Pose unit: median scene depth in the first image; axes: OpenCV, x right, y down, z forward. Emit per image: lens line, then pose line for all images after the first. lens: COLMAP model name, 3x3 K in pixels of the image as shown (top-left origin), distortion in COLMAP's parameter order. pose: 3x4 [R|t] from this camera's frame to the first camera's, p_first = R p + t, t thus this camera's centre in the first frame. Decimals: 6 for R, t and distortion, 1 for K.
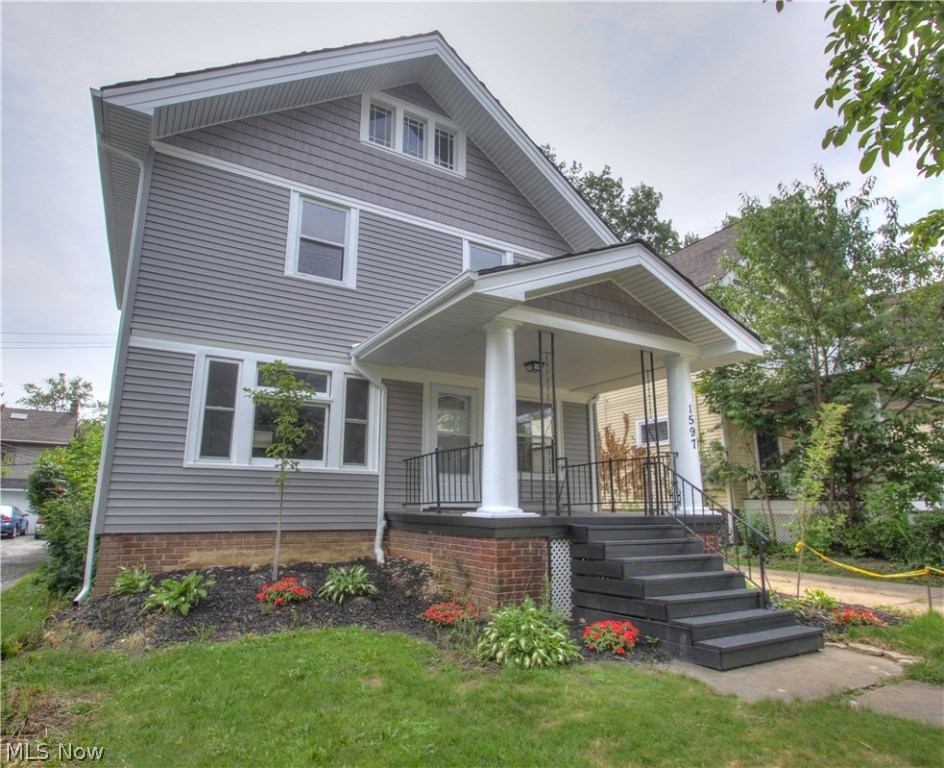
lens RADIAL K [[554.2, 0, 473.1], [0, 554.2, 383.5], [0, 0, 1]] dist [-0.000714, -0.000584]
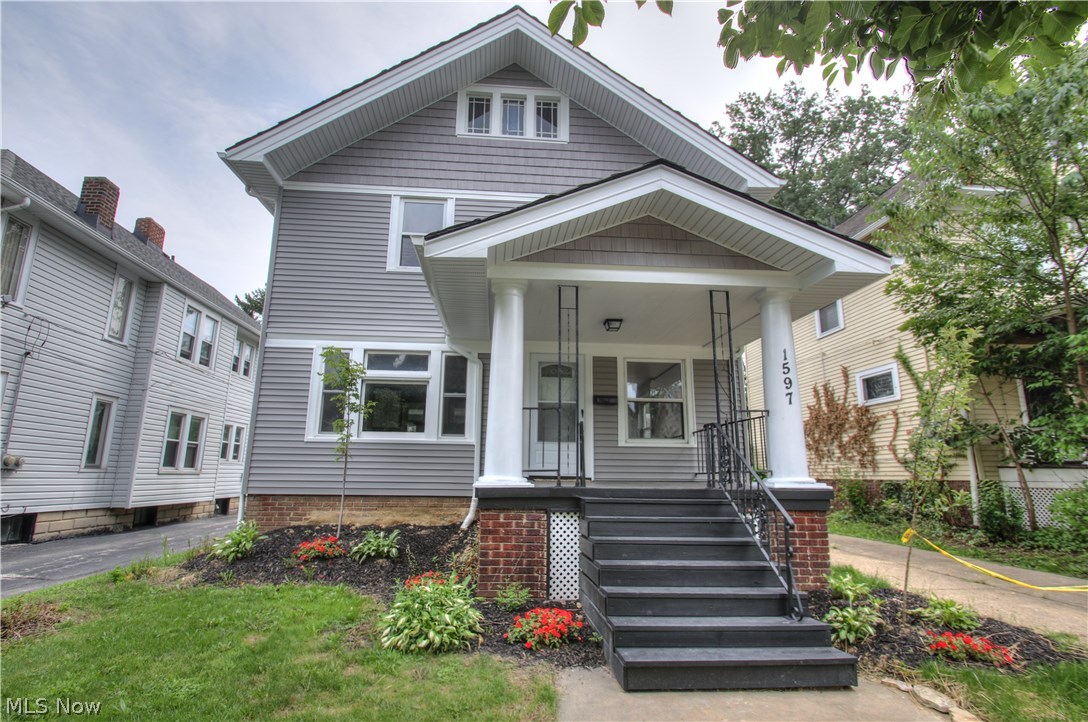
lens RADIAL K [[515.4, 0, 537.8], [0, 515.4, 366.9], [0, 0, 1]] dist [-0.004311, -0.001515]
pose [[0.898487, -0.083321, -0.431021, 0.390217], [0.089078, 0.996001, -0.006849, 0.036405], [0.429868, -0.032241, 0.902316, 0.180266]]
